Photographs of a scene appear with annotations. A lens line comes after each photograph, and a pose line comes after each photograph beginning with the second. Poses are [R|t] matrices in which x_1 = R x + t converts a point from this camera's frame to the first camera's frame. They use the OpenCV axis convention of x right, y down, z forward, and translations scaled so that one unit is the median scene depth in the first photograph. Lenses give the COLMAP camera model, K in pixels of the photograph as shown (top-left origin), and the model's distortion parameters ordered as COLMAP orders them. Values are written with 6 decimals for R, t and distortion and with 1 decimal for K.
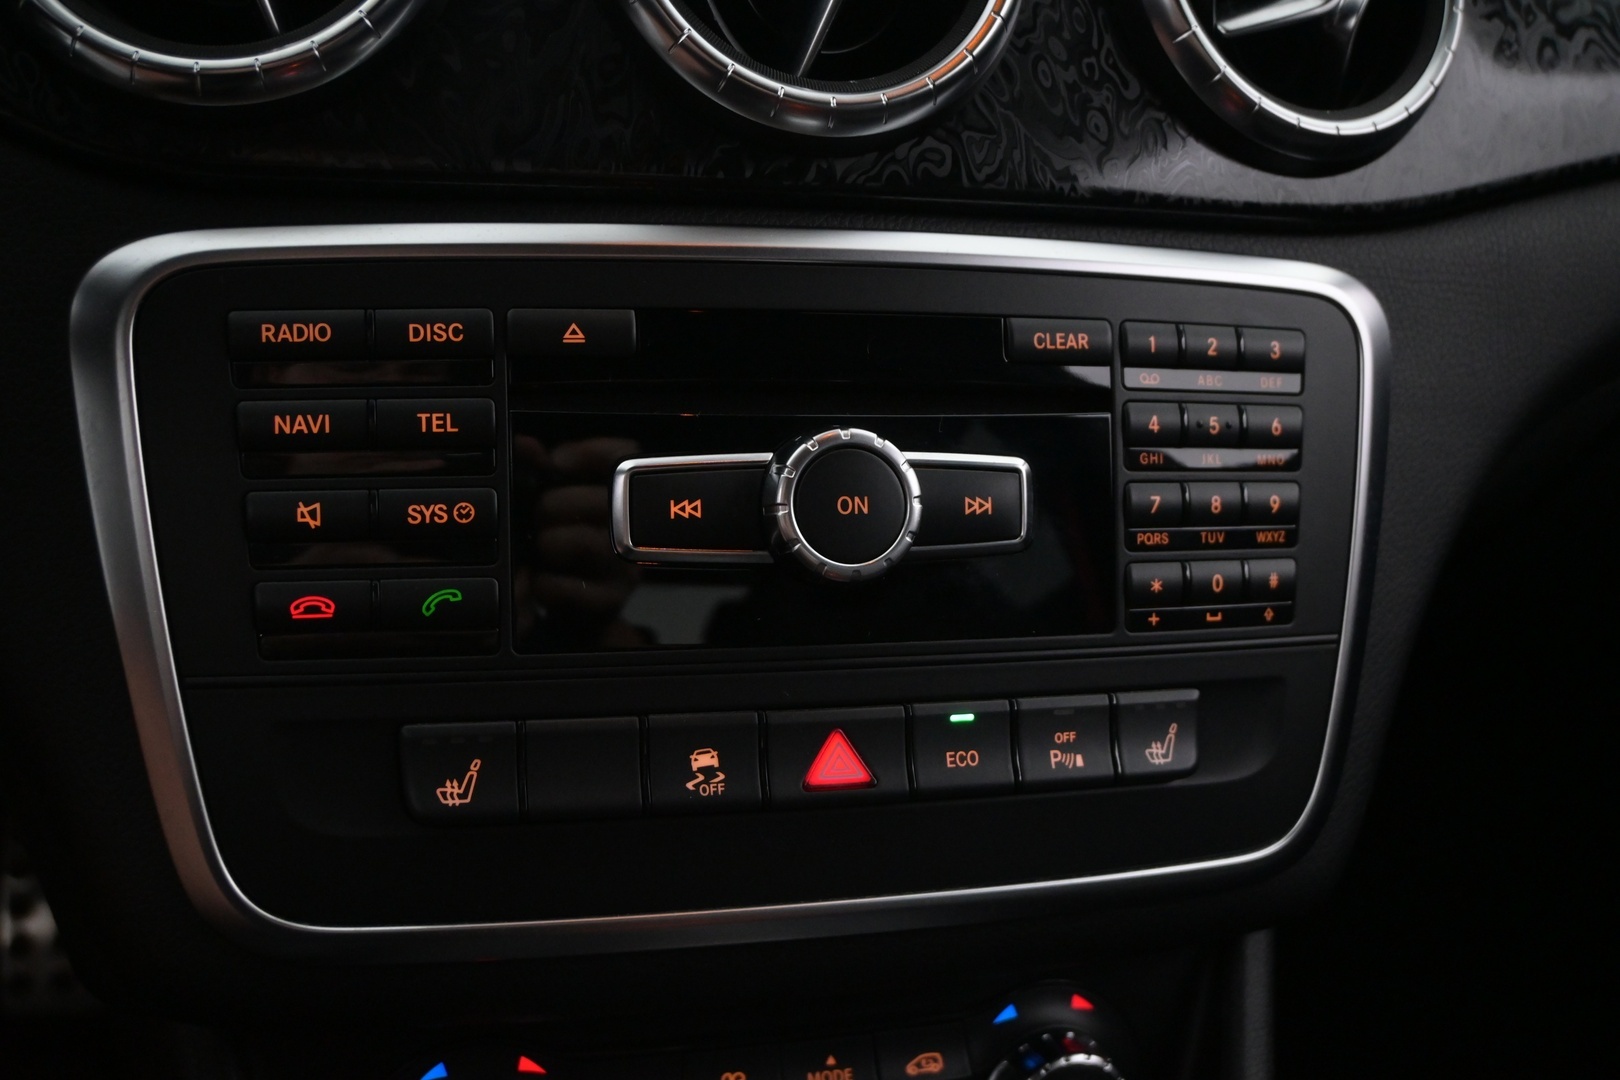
lens RADIAL K [[1773.2, 0, 827.2], [0, 1773.2, 543.3], [0, 0, 1]] dist [0.018397, 0.000000]
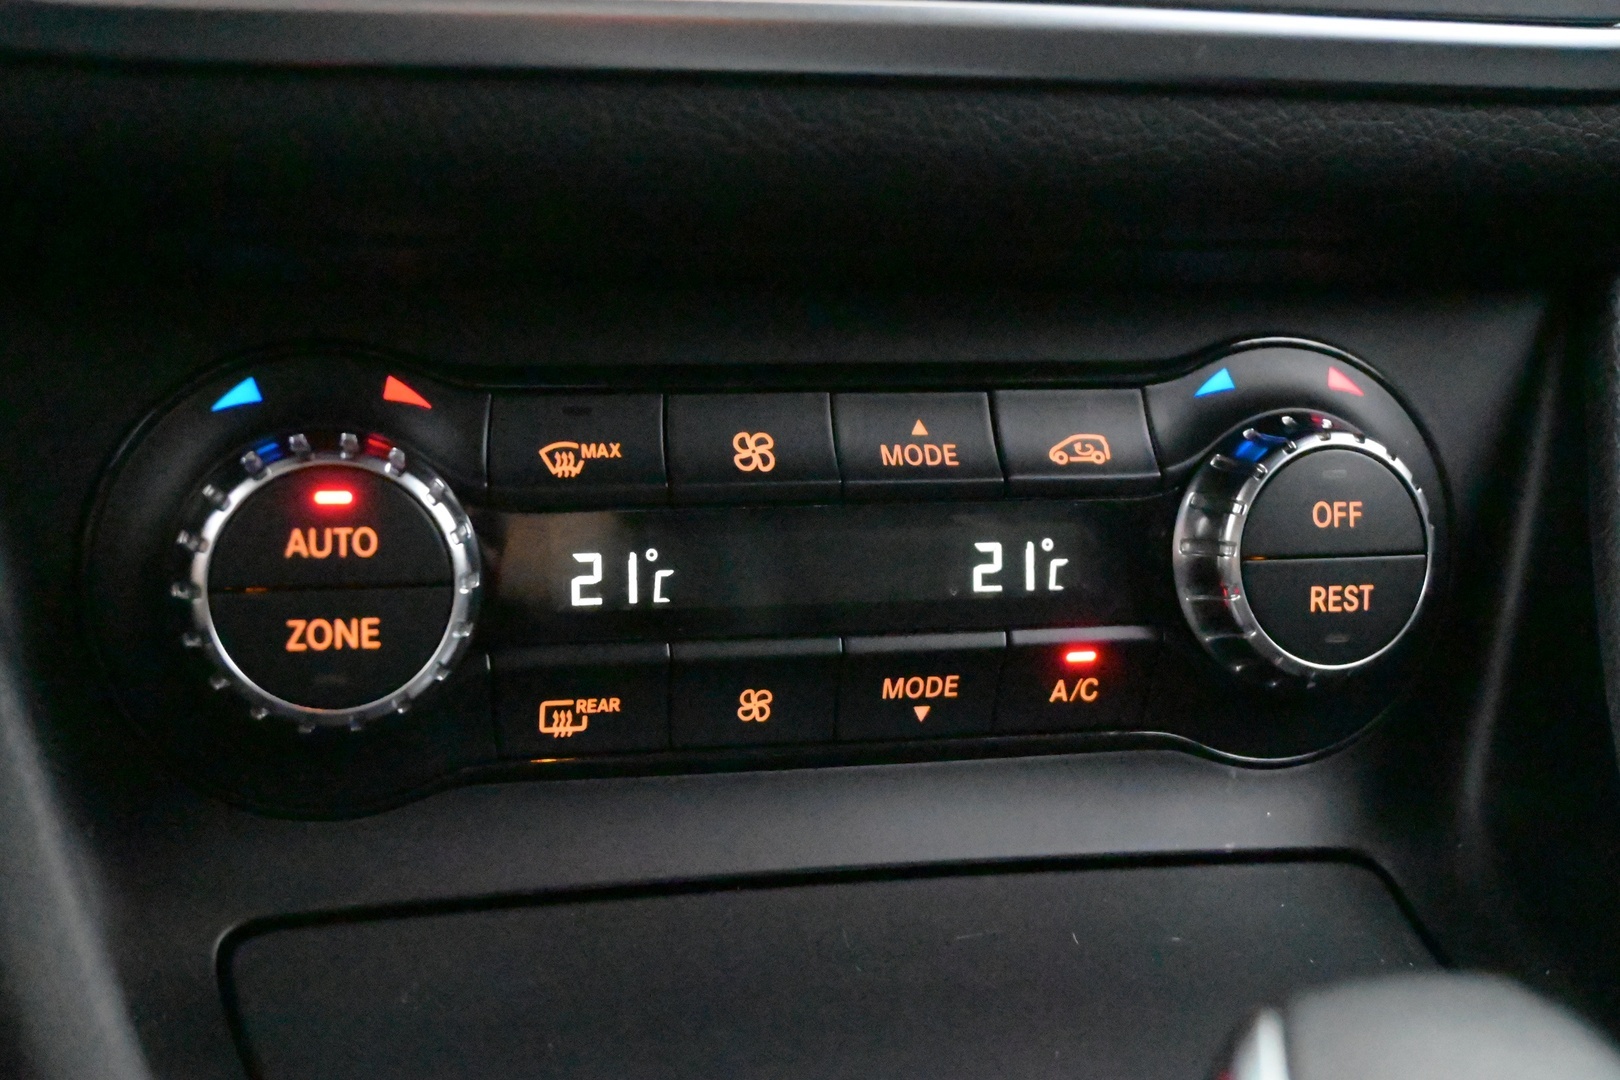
lens RADIAL K [[2950.3, 0, 806.5], [0, 2950.3, 538.4], [0, 0, 1]] dist [-0.010463, 0.000000]
pose [[0.999803, -0.018969, 0.005891, -0.045906], [0.019216, 0.998790, -0.045268, 0.414008], [-0.005025, 0.045373, 0.998957, 0.045700]]
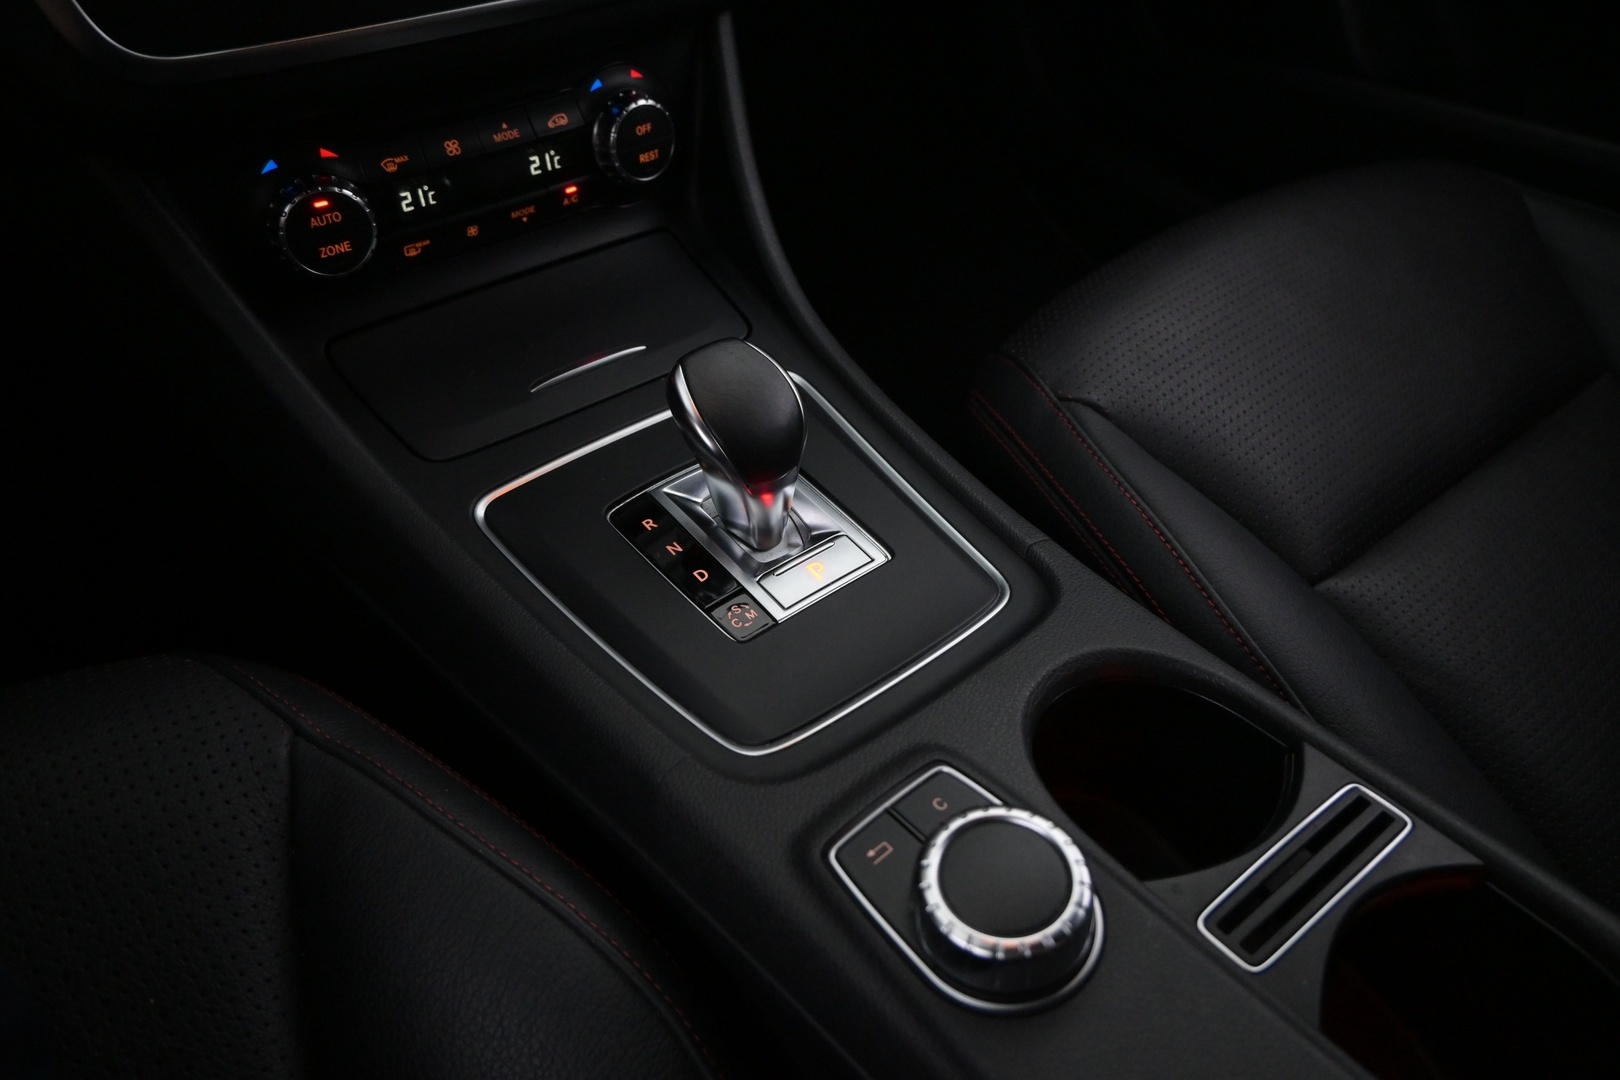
lens RADIAL K [[1112.4, 0, 801.8], [0, 1112.4, 533.7], [0, 0, 1]] dist [0.008500, -0.010591]
pose [[0.925572, -0.276413, 0.258674, -0.133363], [0.113898, 0.854955, 0.506043, 0.130251], [-0.361031, -0.438917, 0.822805, -0.181942]]
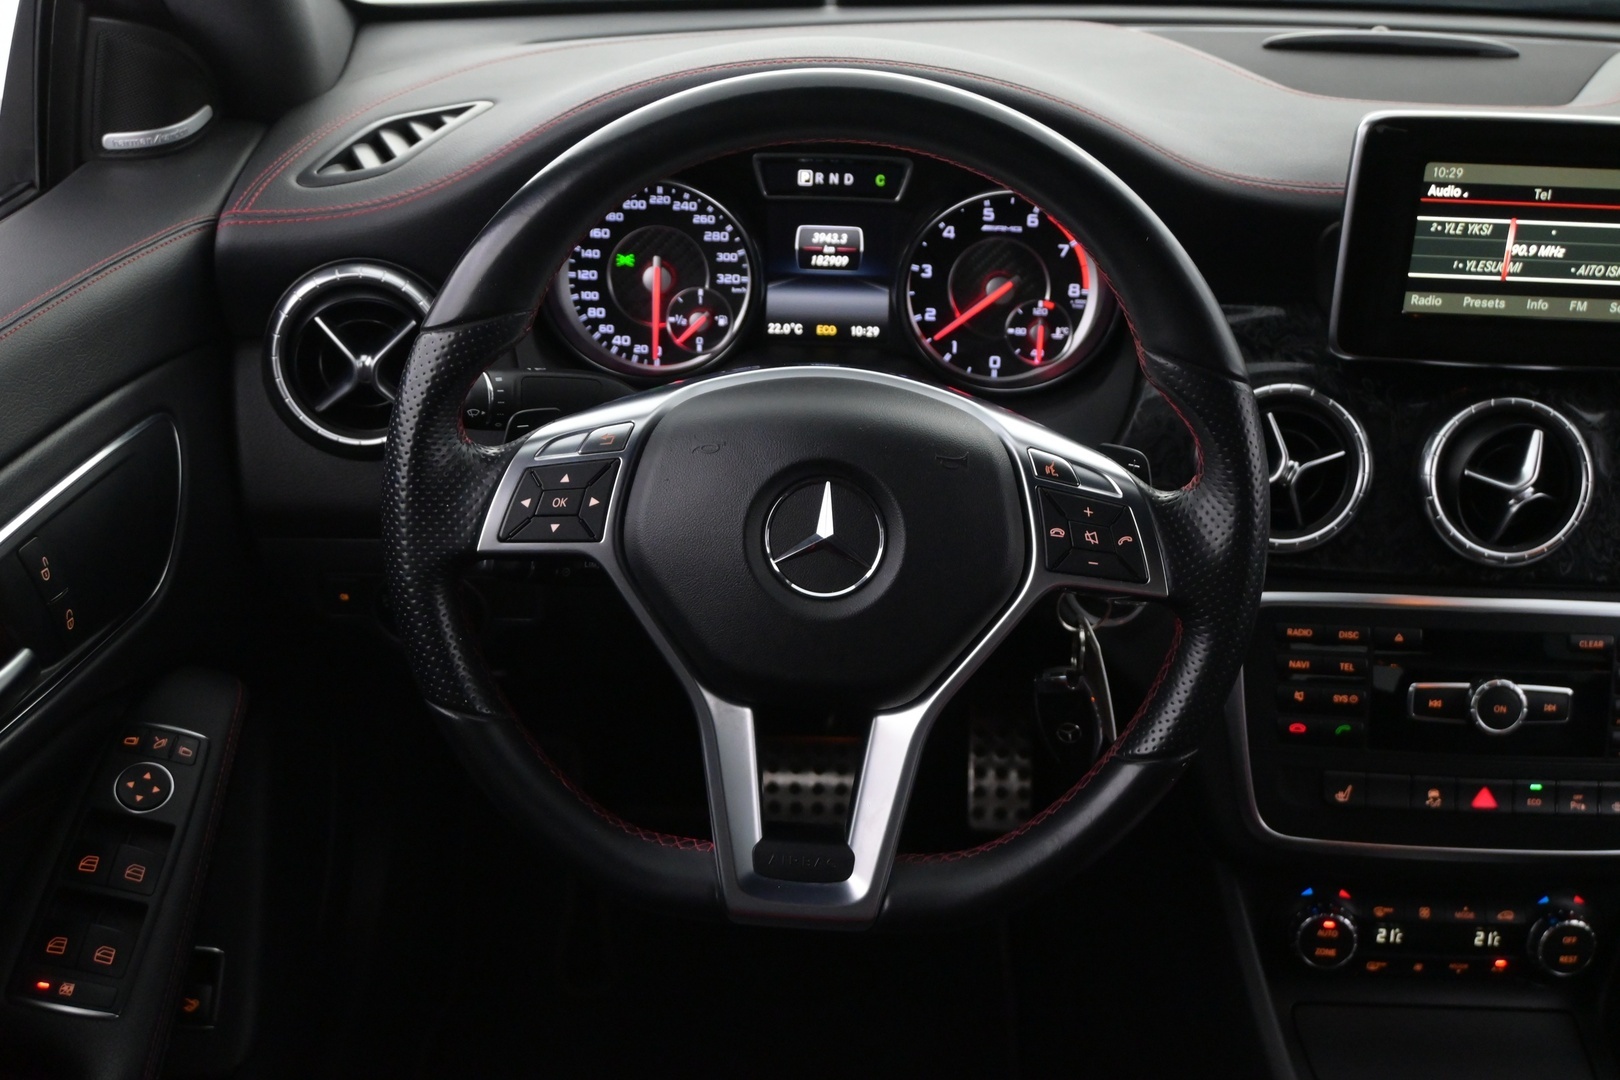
lens RADIAL K [[1909.2, 0, 808.5], [0, 1909.2, 535.4], [0, 0, 1]] dist [0.002542, 0.000000]
pose [[0.955611, 0.082289, -0.282905, -0.180670], [-0.053783, 0.992792, 0.107106, -0.509324], [0.289679, -0.087137, 0.953149, -1.942744]]
